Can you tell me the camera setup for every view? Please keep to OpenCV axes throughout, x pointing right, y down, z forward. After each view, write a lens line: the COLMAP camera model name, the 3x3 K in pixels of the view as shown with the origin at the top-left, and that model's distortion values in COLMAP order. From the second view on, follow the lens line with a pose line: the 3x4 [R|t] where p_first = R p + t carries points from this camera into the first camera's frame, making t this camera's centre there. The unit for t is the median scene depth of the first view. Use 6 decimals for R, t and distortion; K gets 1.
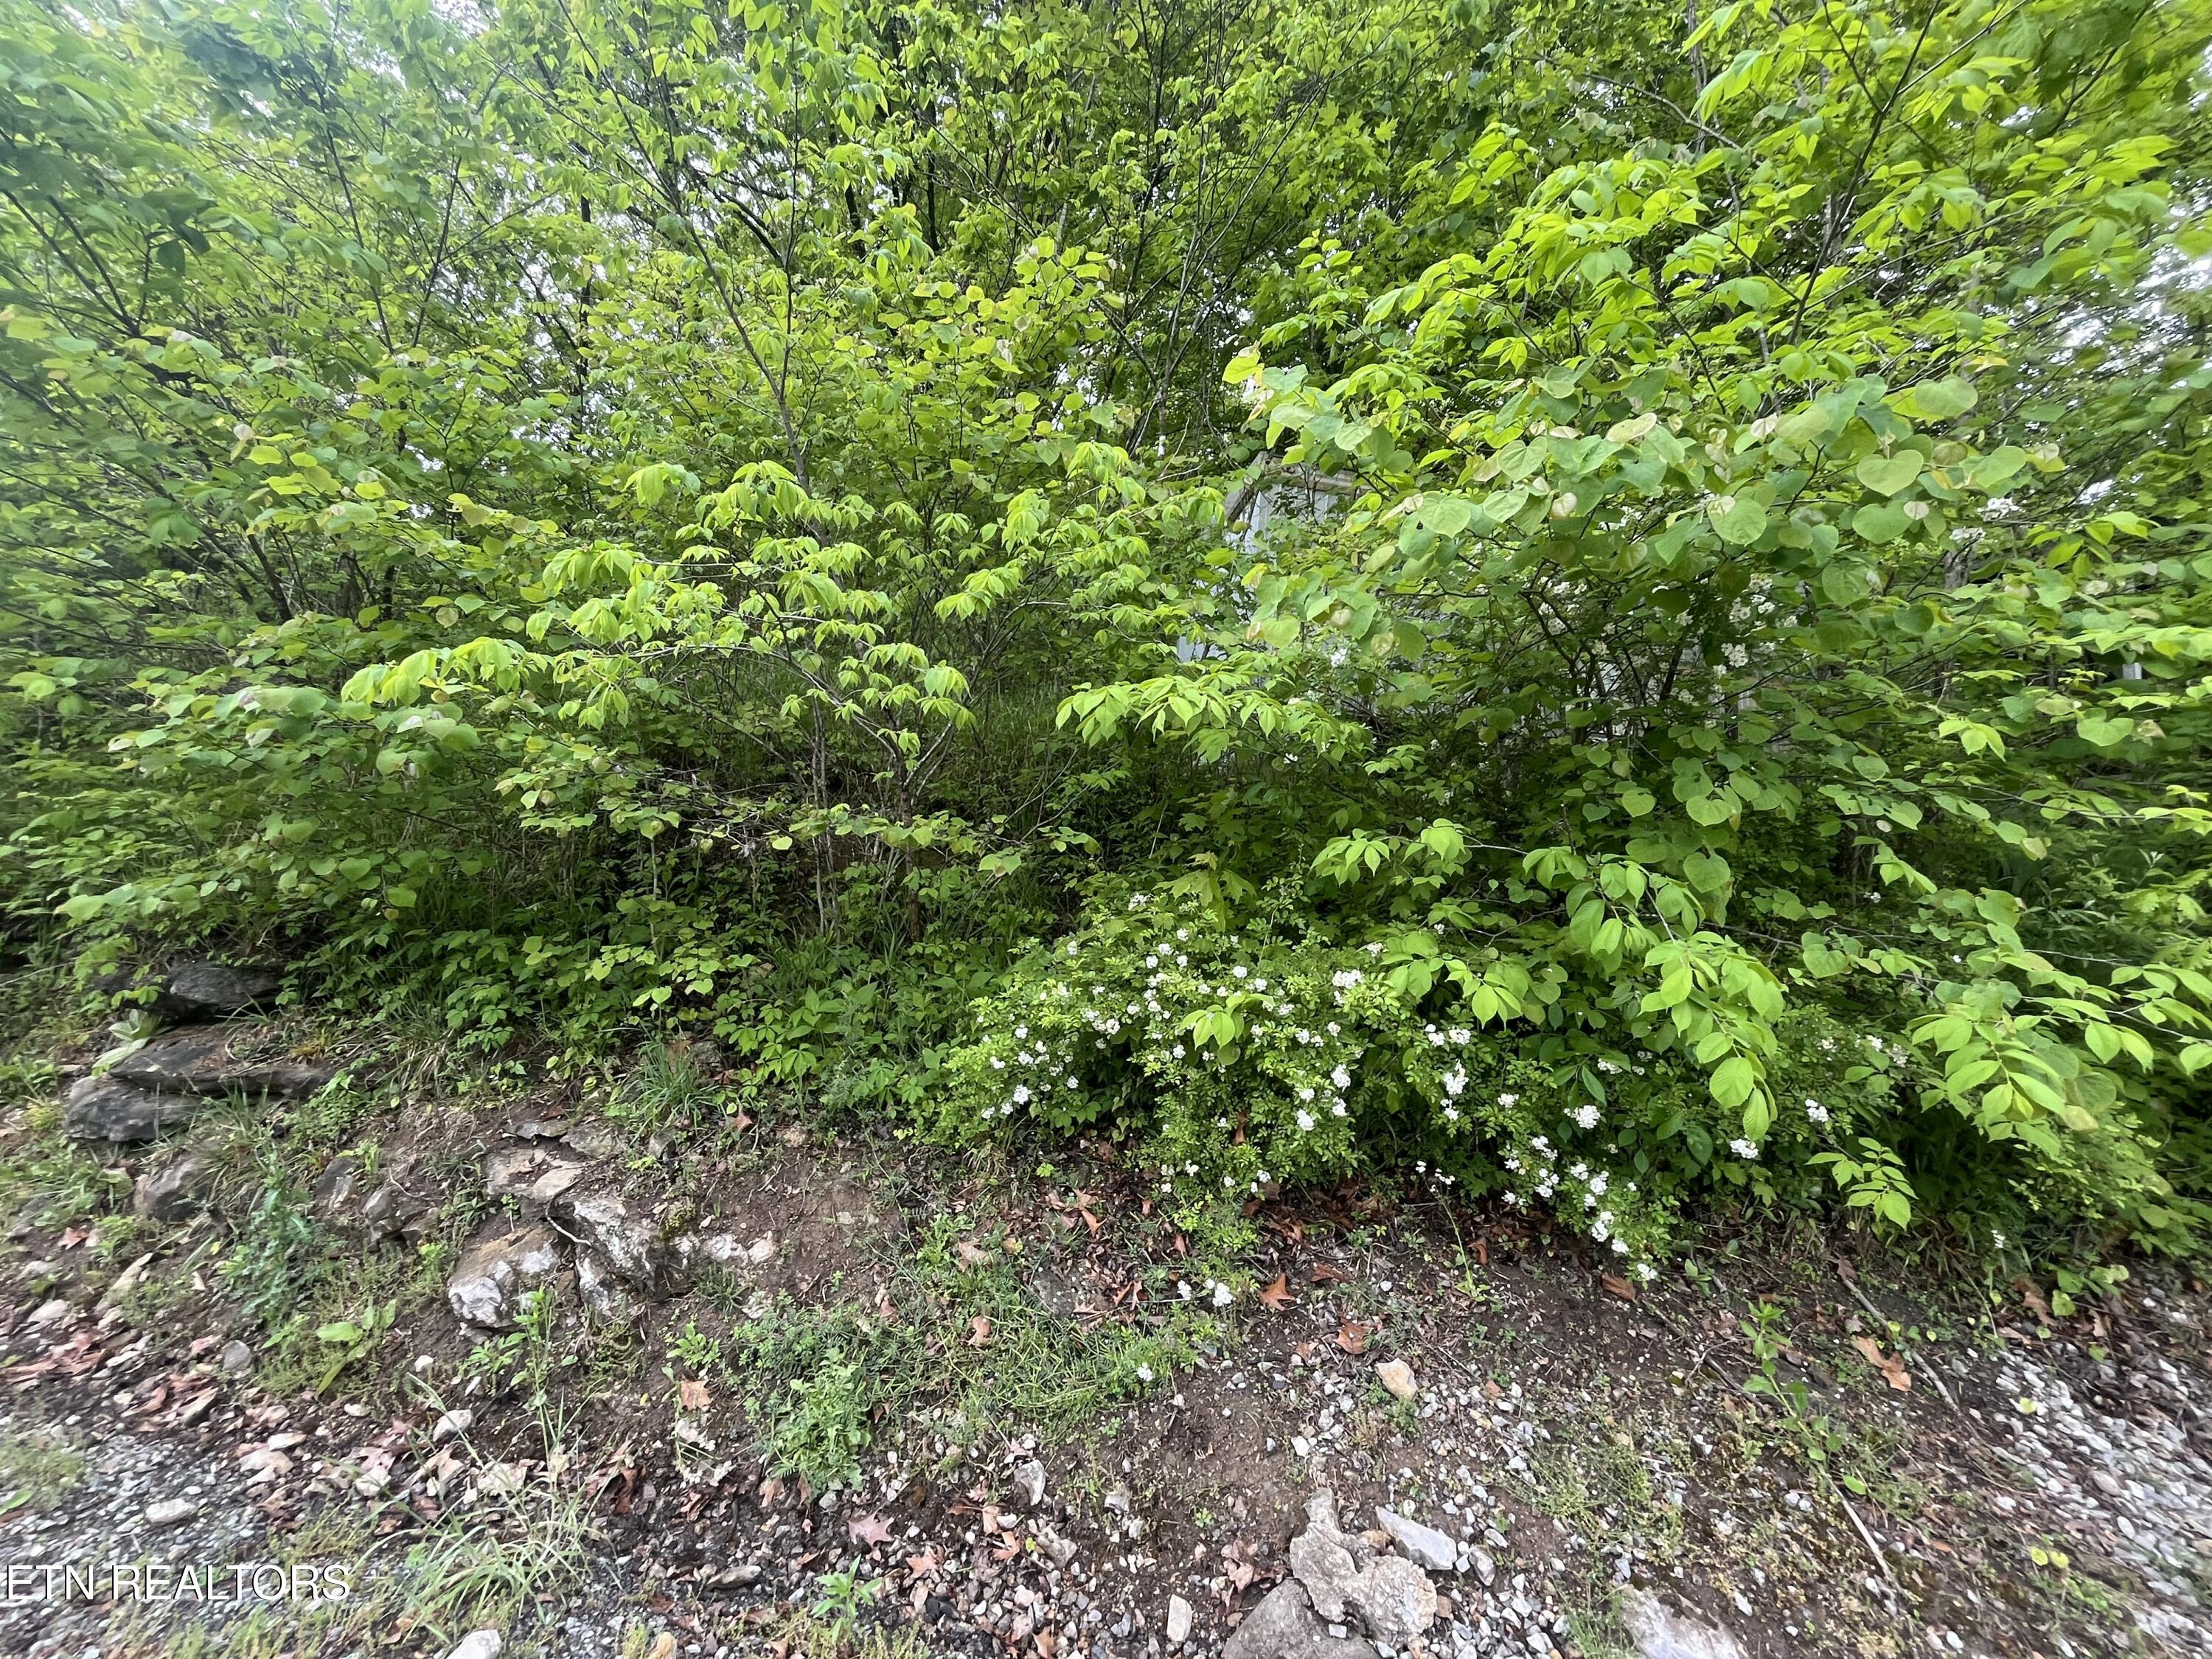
lens RADIAL K [[897.5, 0, 1100.6], [0, 897.5, 830.2], [0, 0, 1]] dist [-0.002177, -0.000218]
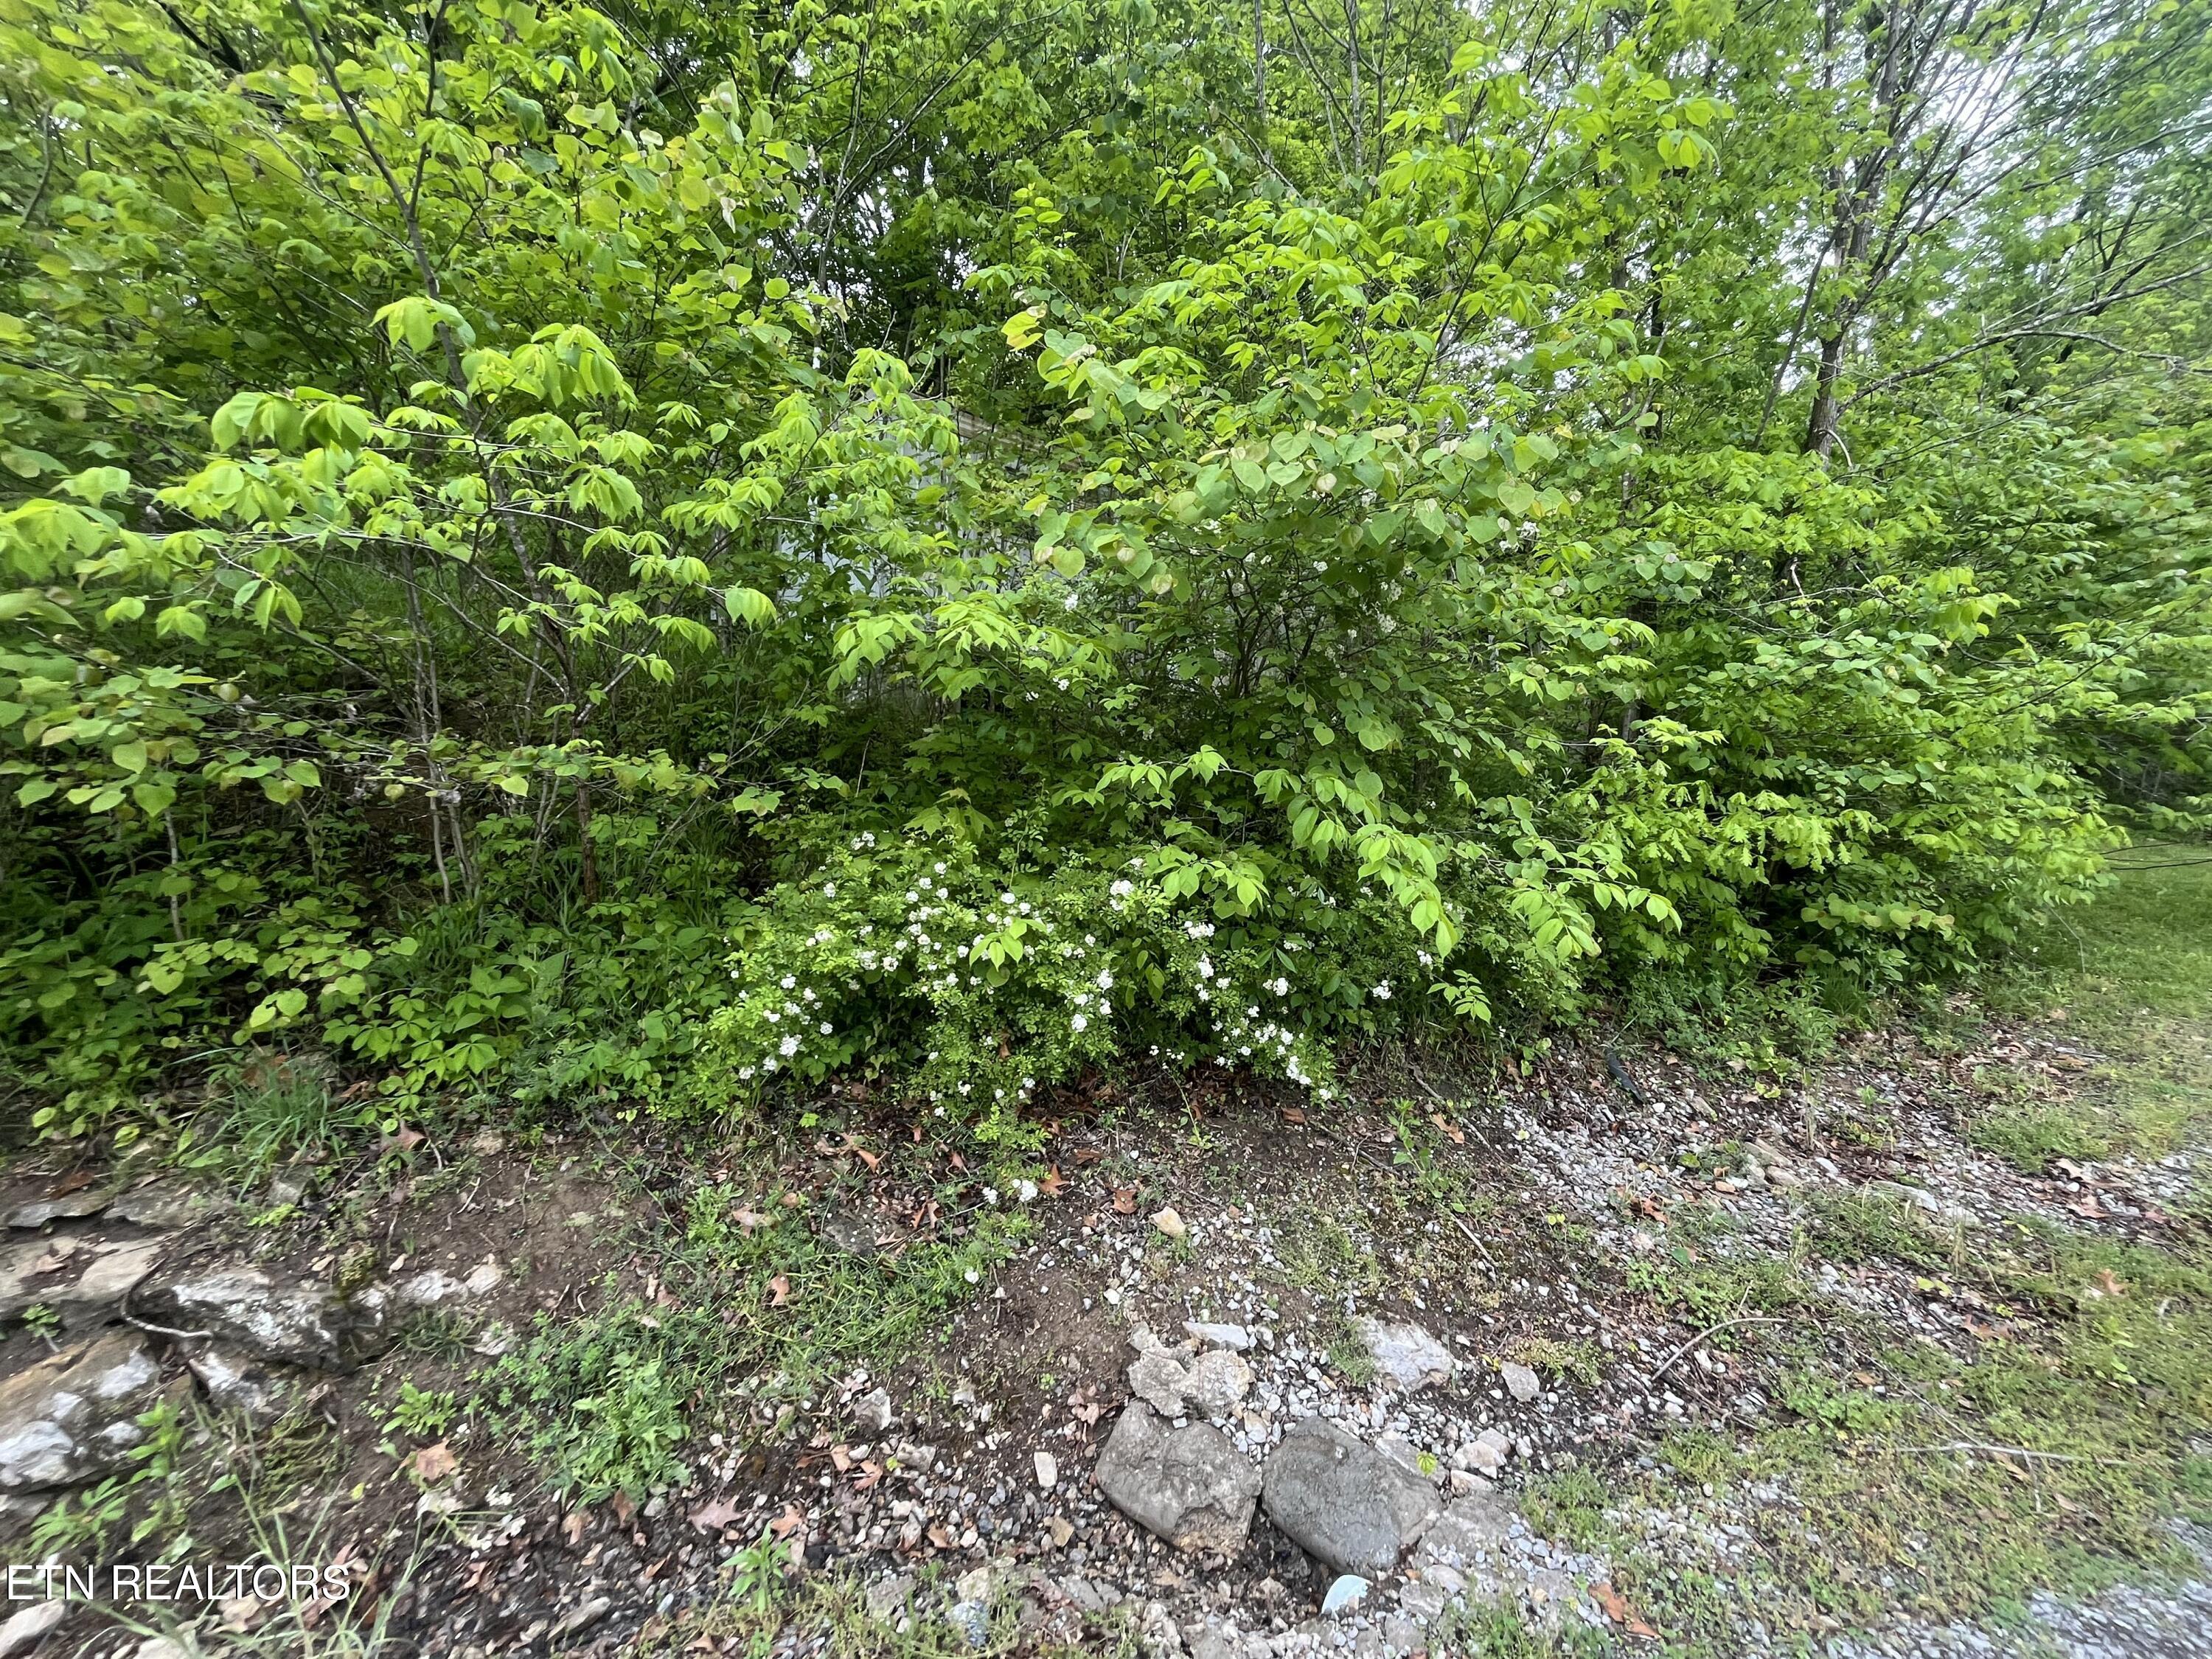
lens RADIAL K [[897.5, 0, 1108.8], [0, 897.5, 826.6], [0, 0, 1]] dist [-0.002177, -0.000218]
pose [[0.882524, -0.049555, 0.467650, -0.236622], [0.020255, 0.997515, 0.067478, 0.004659], [-0.469831, -0.050079, 0.881335, 0.012216]]
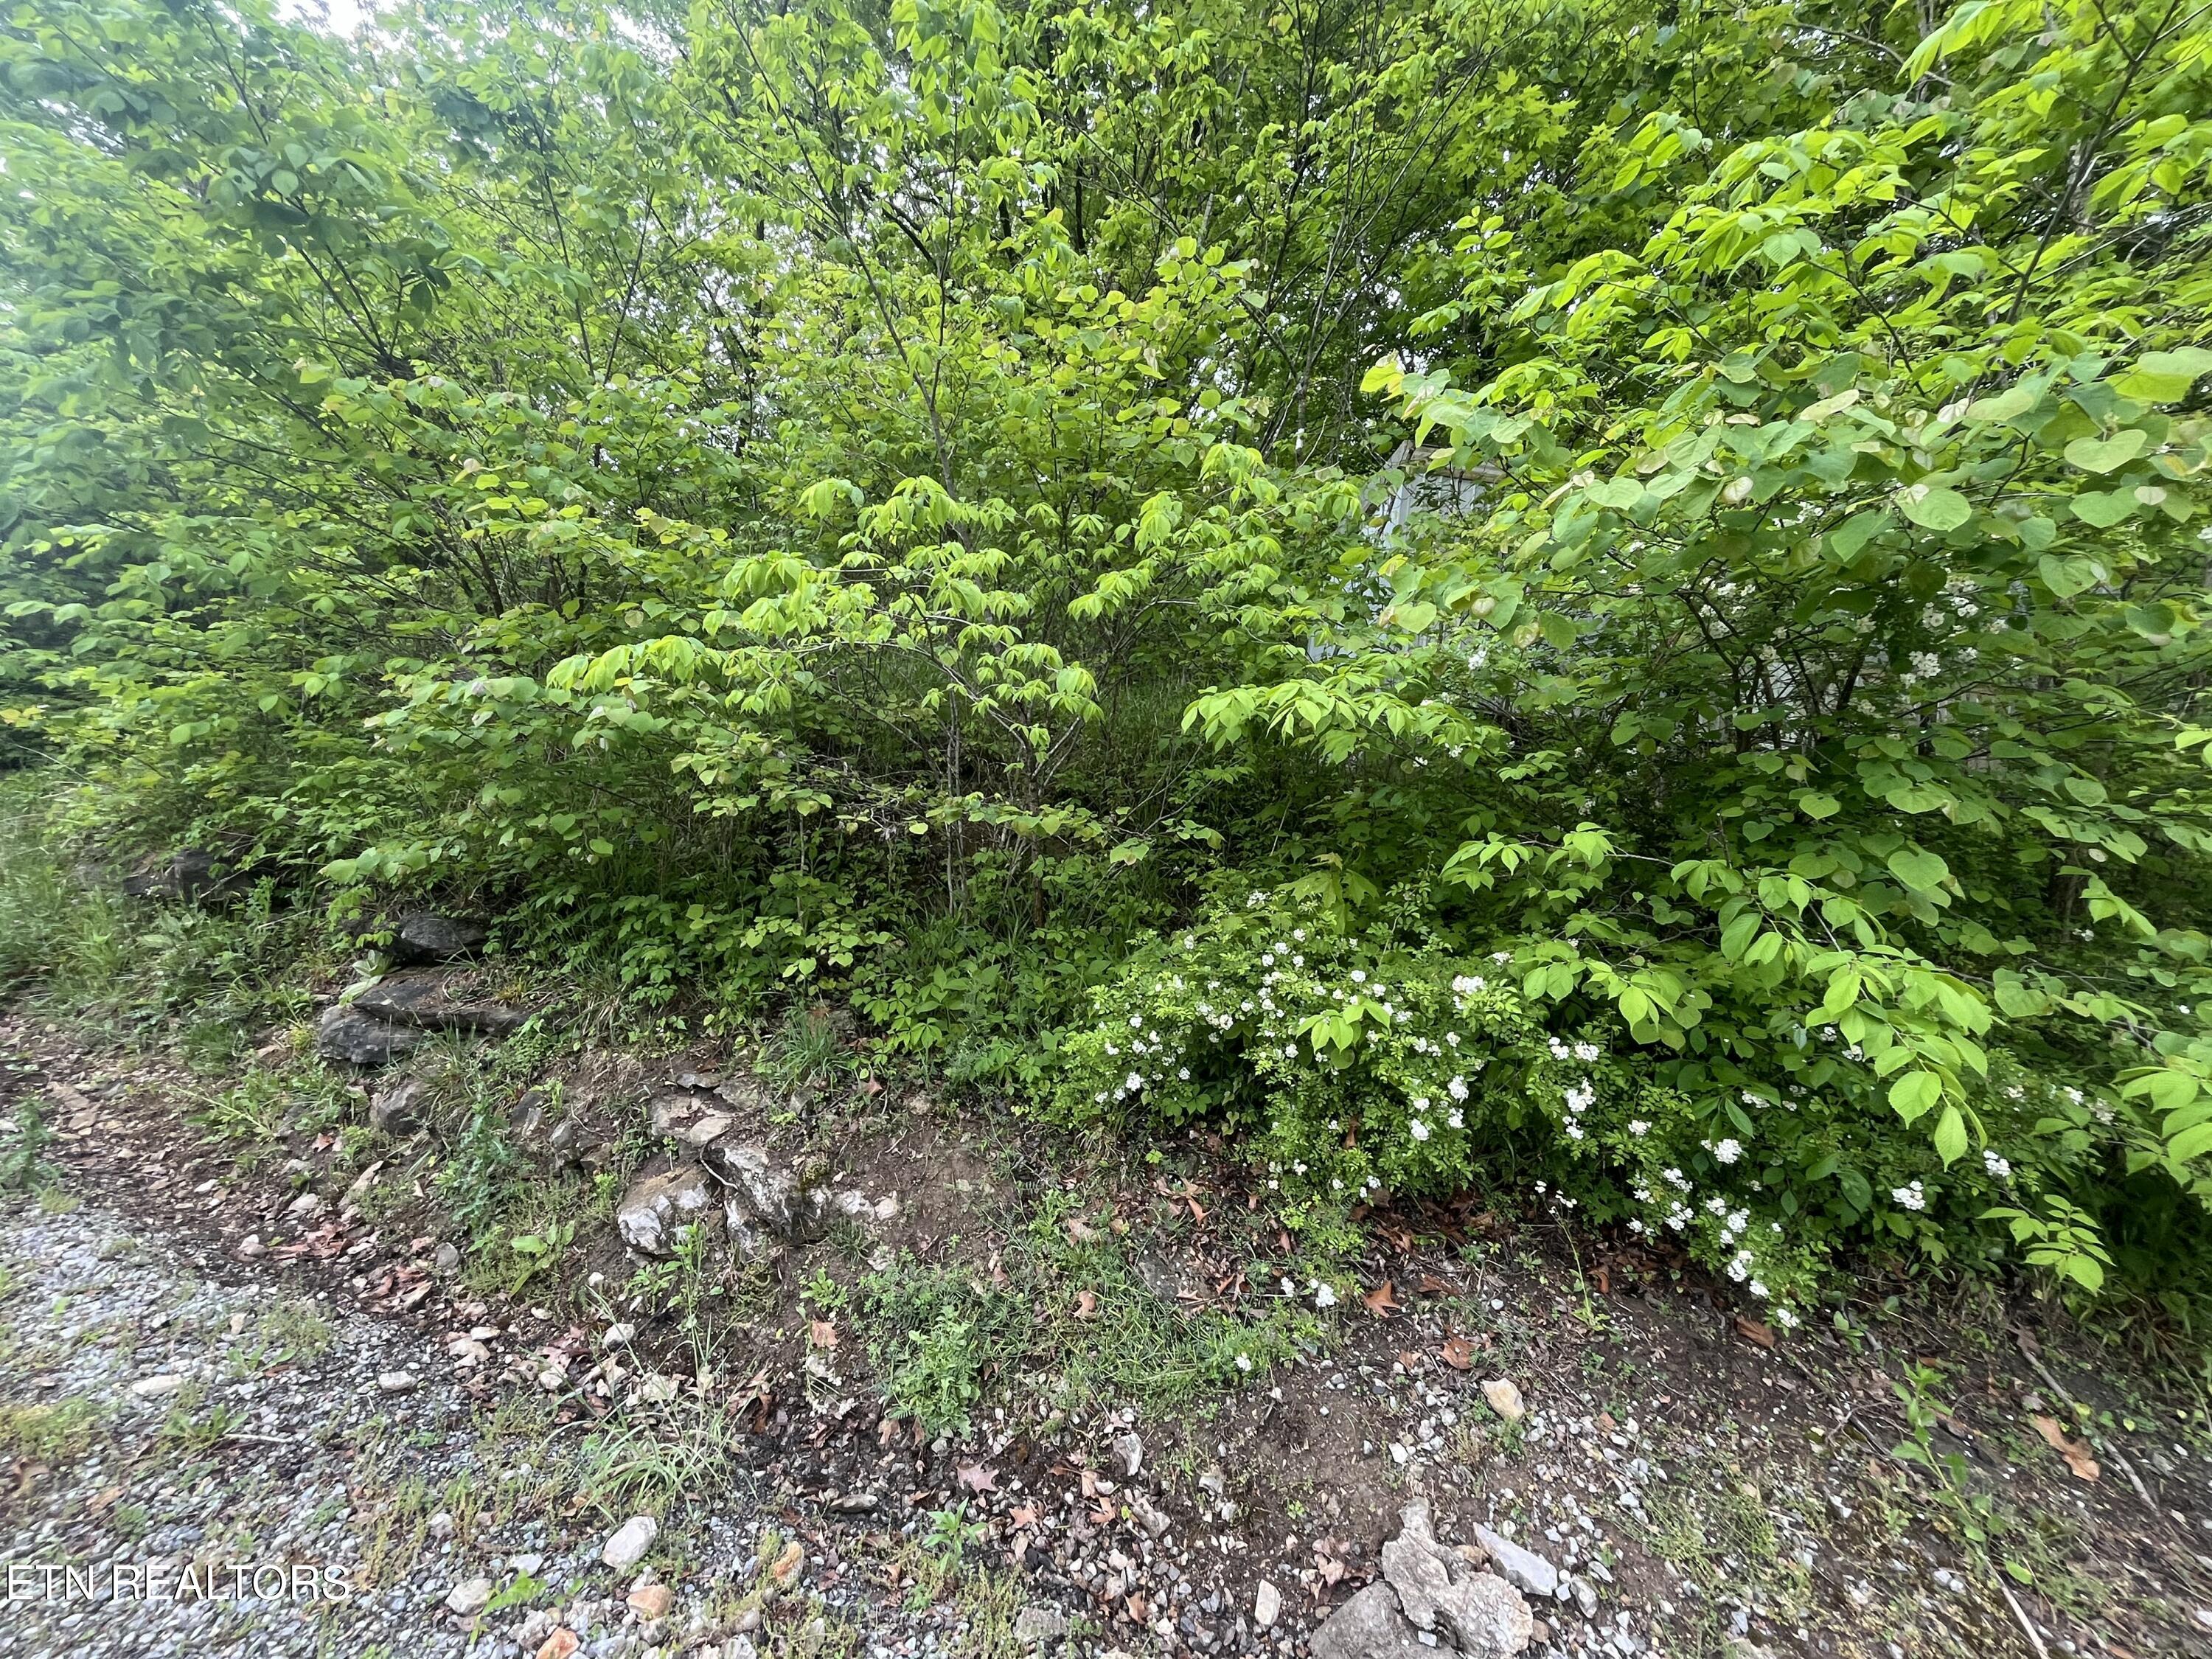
lens RADIAL K [[897.5, 0, 1103.1], [0, 897.5, 831.2], [0, 0, 1]] dist [-0.002177, -0.000218]
pose [[0.990353, 0.038912, -0.132992, 0.002412], [-0.037176, 0.999188, 0.015512, -0.007005], [0.133488, -0.010419, 0.990996, -0.021535]]
